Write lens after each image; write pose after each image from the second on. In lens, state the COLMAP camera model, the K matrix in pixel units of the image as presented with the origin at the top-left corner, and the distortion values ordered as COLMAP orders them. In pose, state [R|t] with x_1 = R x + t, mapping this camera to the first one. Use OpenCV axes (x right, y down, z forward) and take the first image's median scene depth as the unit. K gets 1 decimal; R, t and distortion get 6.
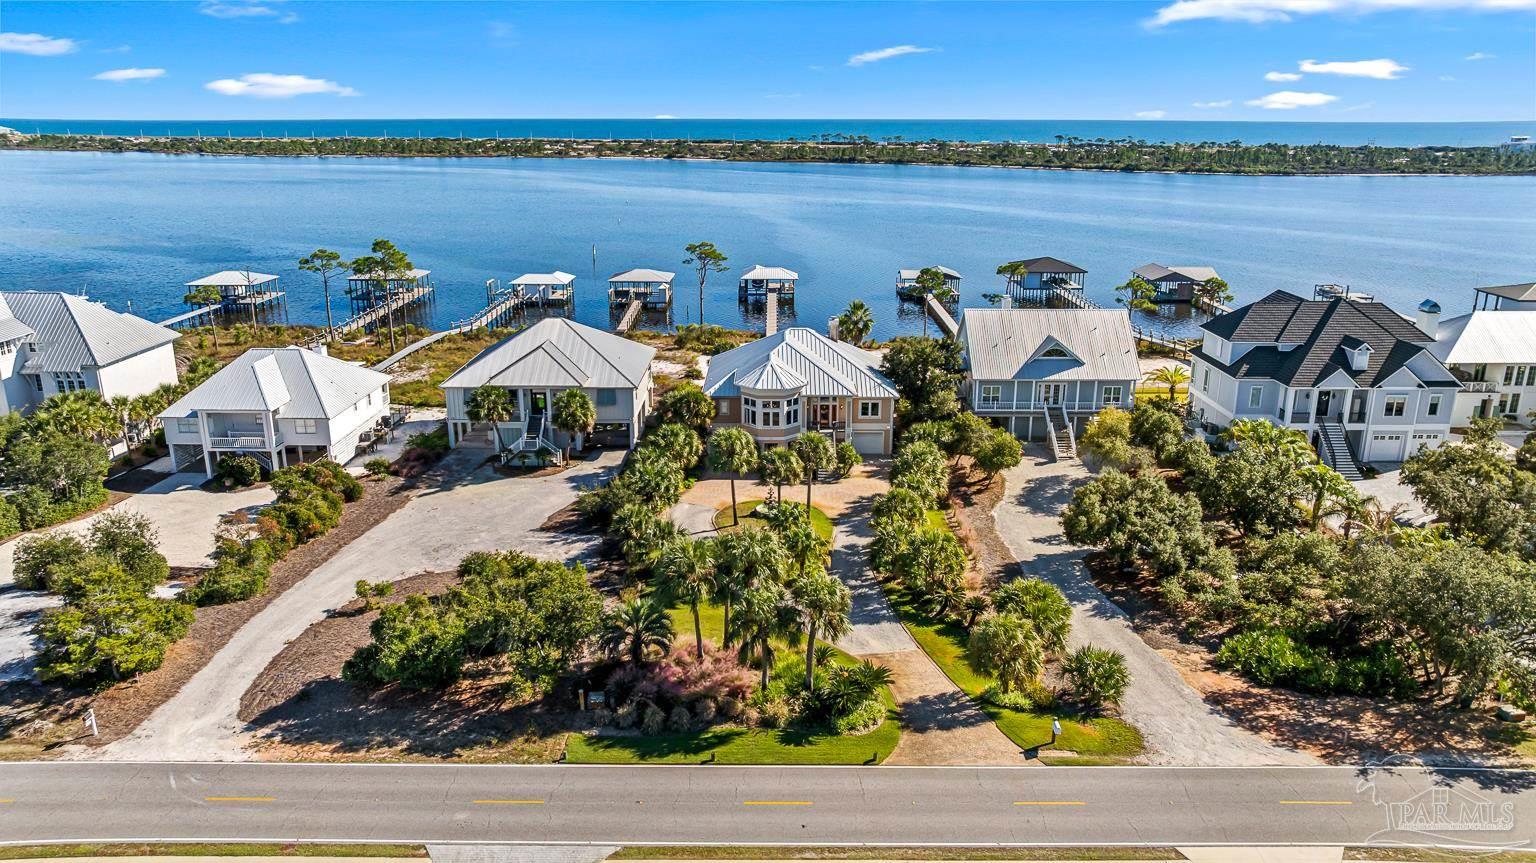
lens RADIAL K [[1089.9, 0, 764.6], [0, 1089.9, 429.9], [0, 0, 1]] dist [-0.019824, 0.007011]
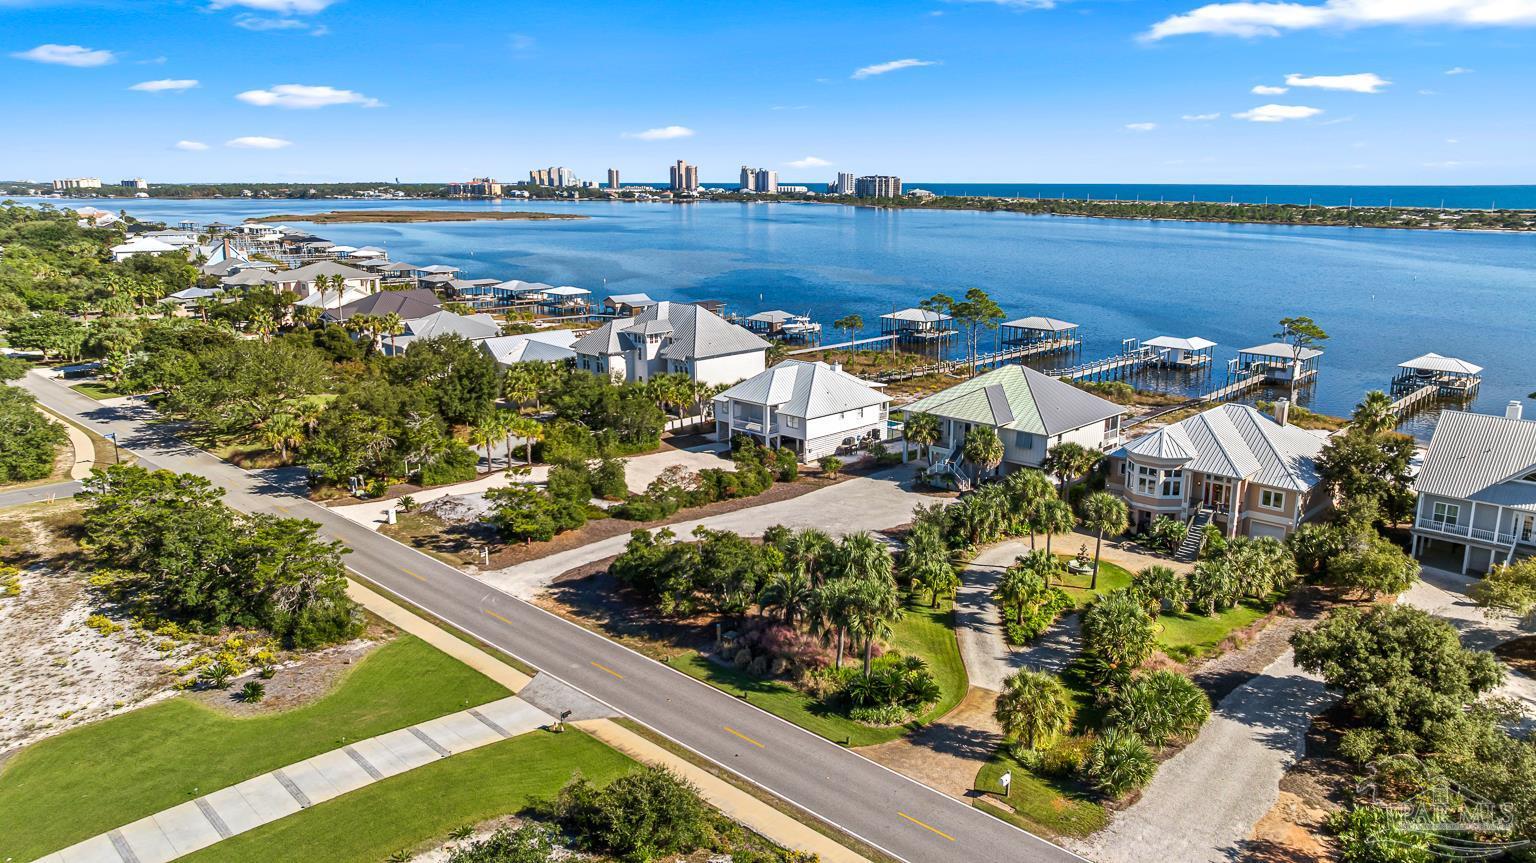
lens RADIAL K [[1089.9, 0, 764.6], [0, 1089.9, 429.9], [0, 0, 1]] dist [-0.019824, 0.007011]
pose [[0.722917, 0.154439, -0.673454, 0.399577], [-0.192383, 0.981146, 0.018487, -0.011154], [0.663611, 0.116197, 0.738998, 0.036220]]
